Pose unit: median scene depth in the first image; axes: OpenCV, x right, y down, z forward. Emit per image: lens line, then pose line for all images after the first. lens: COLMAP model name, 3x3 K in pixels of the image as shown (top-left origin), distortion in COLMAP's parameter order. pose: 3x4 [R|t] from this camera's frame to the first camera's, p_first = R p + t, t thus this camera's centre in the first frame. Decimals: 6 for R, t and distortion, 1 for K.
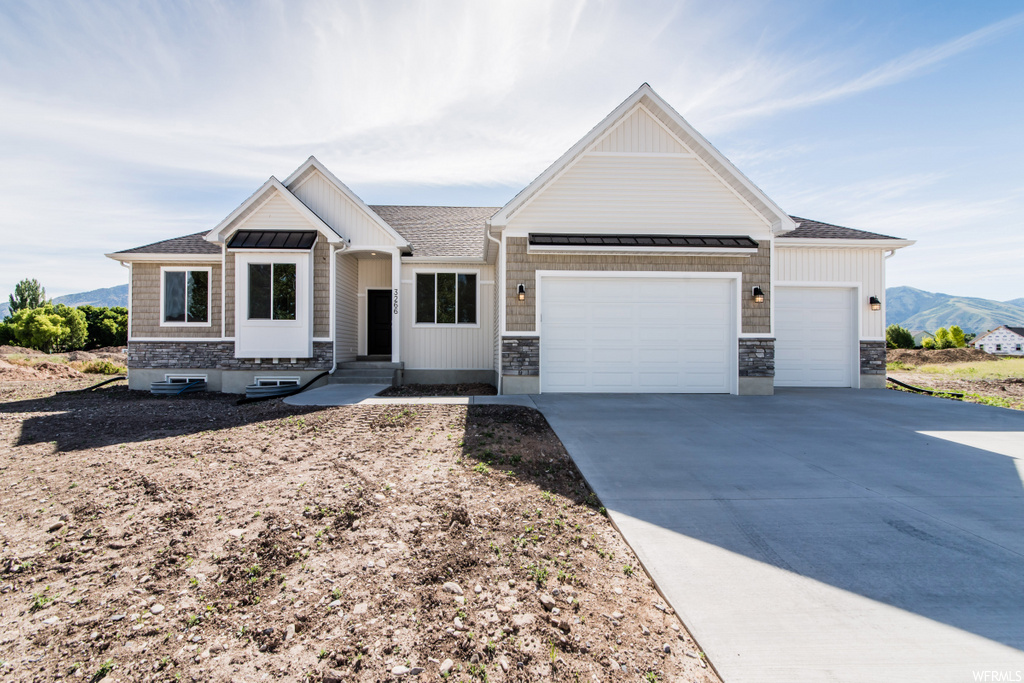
lens RADIAL K [[368.3, 0, 511.5], [0, 368.3, 348.4], [0, 0, 1]] dist [-0.000127, 0.000127]
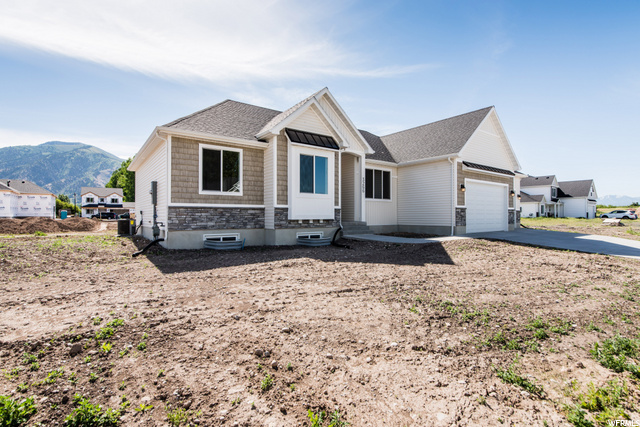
lens RADIAL K [[317.2, 0, 321.8], [0, 317.2, 213.5], [0, 0, 1]] dist [0.023405, 0.000110]
pose [[0.818092, 0.001112, 0.575086, -1.427840], [-0.001169, 0.999999, -0.000271, 0.002751], [-0.575086, -0.000450, 0.818093, -0.072075]]
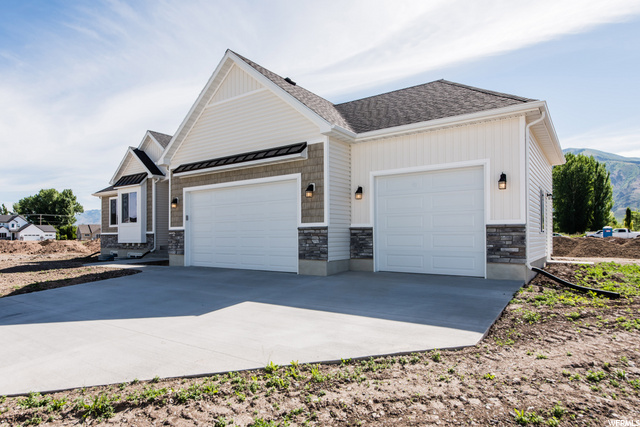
lens RADIAL K [[373.7, 0, 321.6], [0, 373.7, 235.8], [0, 0, 1]] dist [0.000317, -0.000049]
pose [[0.805252, -0.009729, -0.592853, 1.111331], [0.012231, 0.999925, 0.000205, 0.000426], [0.592806, -0.007416, 0.805311, 0.040926]]
